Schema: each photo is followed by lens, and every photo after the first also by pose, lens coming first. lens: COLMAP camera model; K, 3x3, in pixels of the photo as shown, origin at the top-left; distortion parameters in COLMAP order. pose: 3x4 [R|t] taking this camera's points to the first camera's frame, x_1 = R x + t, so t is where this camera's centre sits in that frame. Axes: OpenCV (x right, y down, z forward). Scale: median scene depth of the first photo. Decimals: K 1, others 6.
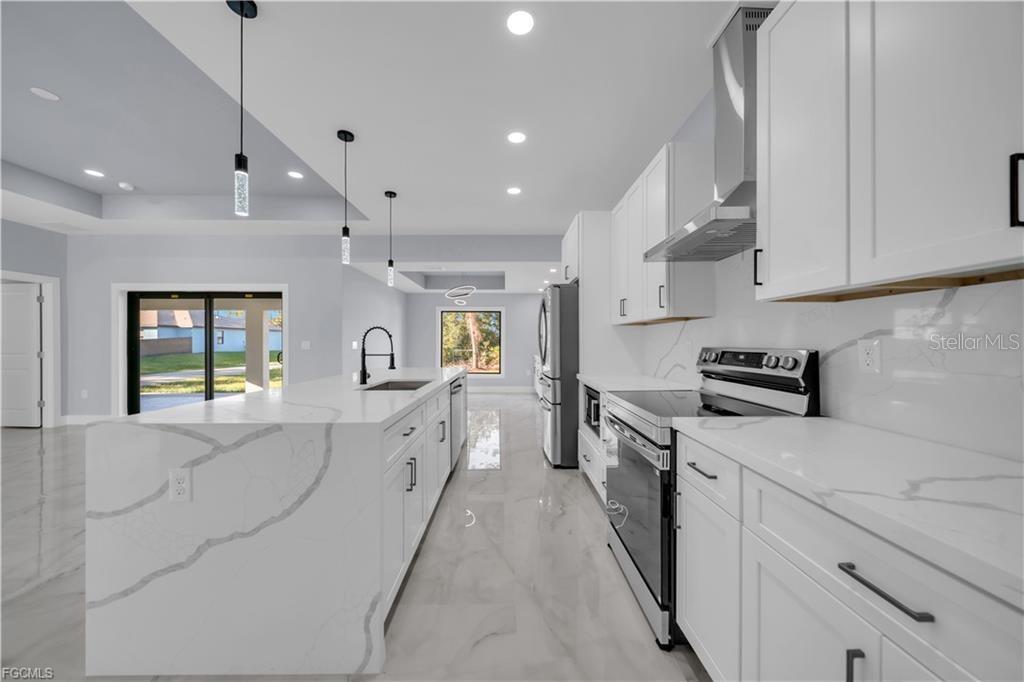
lens RADIAL K [[353.6, 0, 511.0], [0, 353.6, 343.1], [0, 0, 1]] dist [-0.000248, -0.000367]
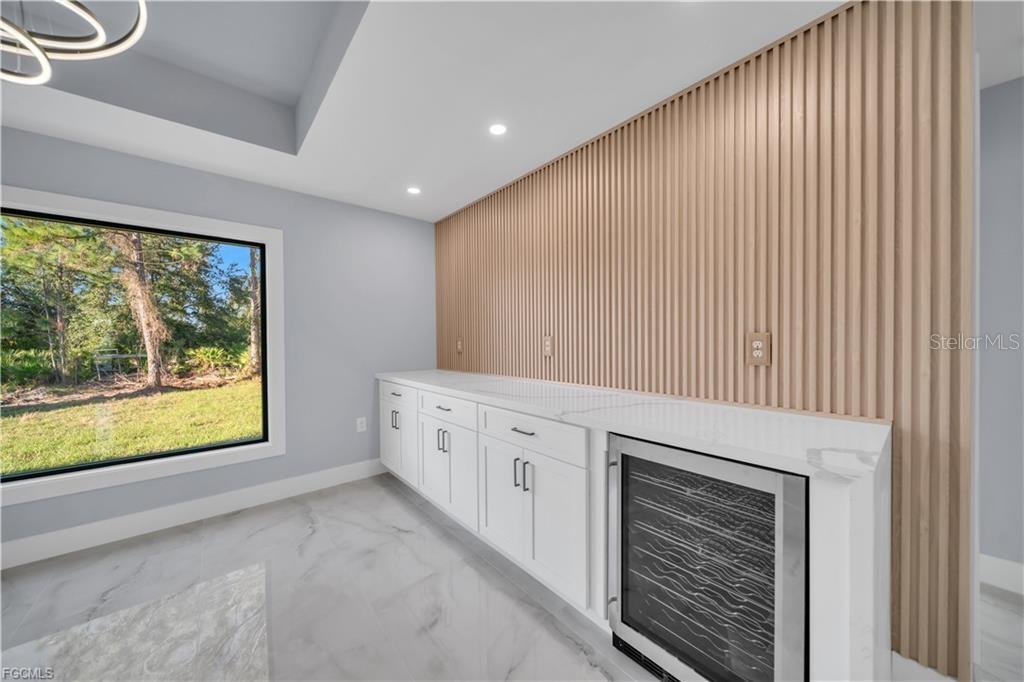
lens RADIAL K [[353.6, 0, 511.0], [0, 353.6, 343.1], [0, 0, 1]] dist [-0.000248, -0.000367]
pose [[0.770494, -0.015390, 0.637262, -0.101366], [0.010077, 0.999878, 0.011964, -0.003976], [-0.637368, -0.002796, 0.770554, 0.999782]]
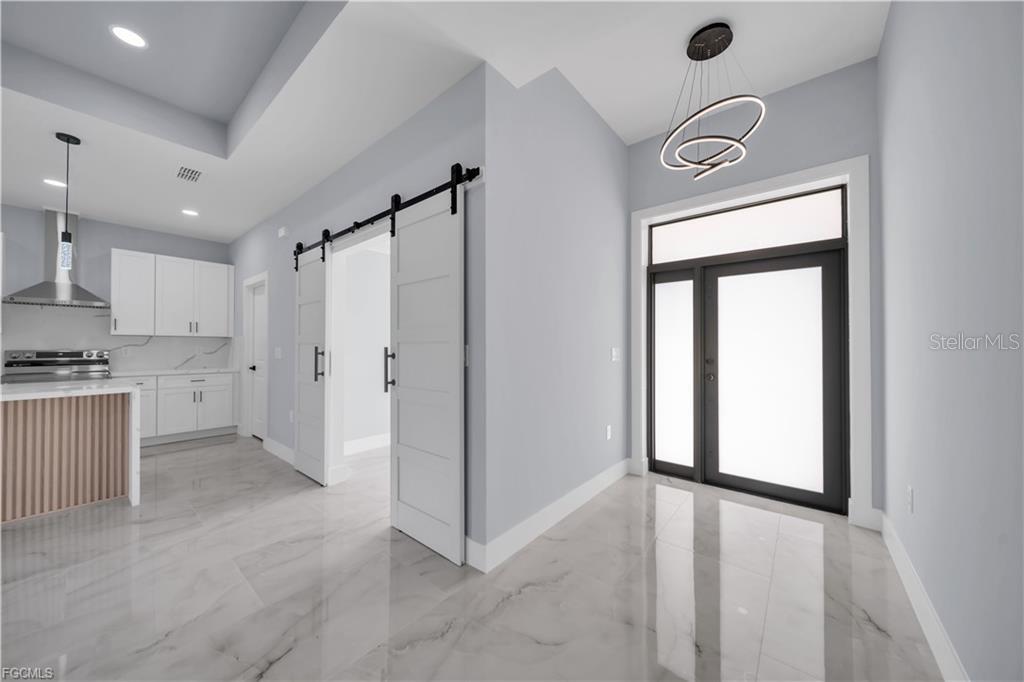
lens RADIAL K [[353.6, 0, 511.0], [0, 353.6, 343.1], [0, 0, 1]] dist [-0.000248, -0.000367]
pose [[-0.763662, 0.006147, 0.645587, -1.032225], [0.000076, 0.999956, -0.009432, -0.003648], [-0.645617, -0.007154, -0.763628, 0.283363]]
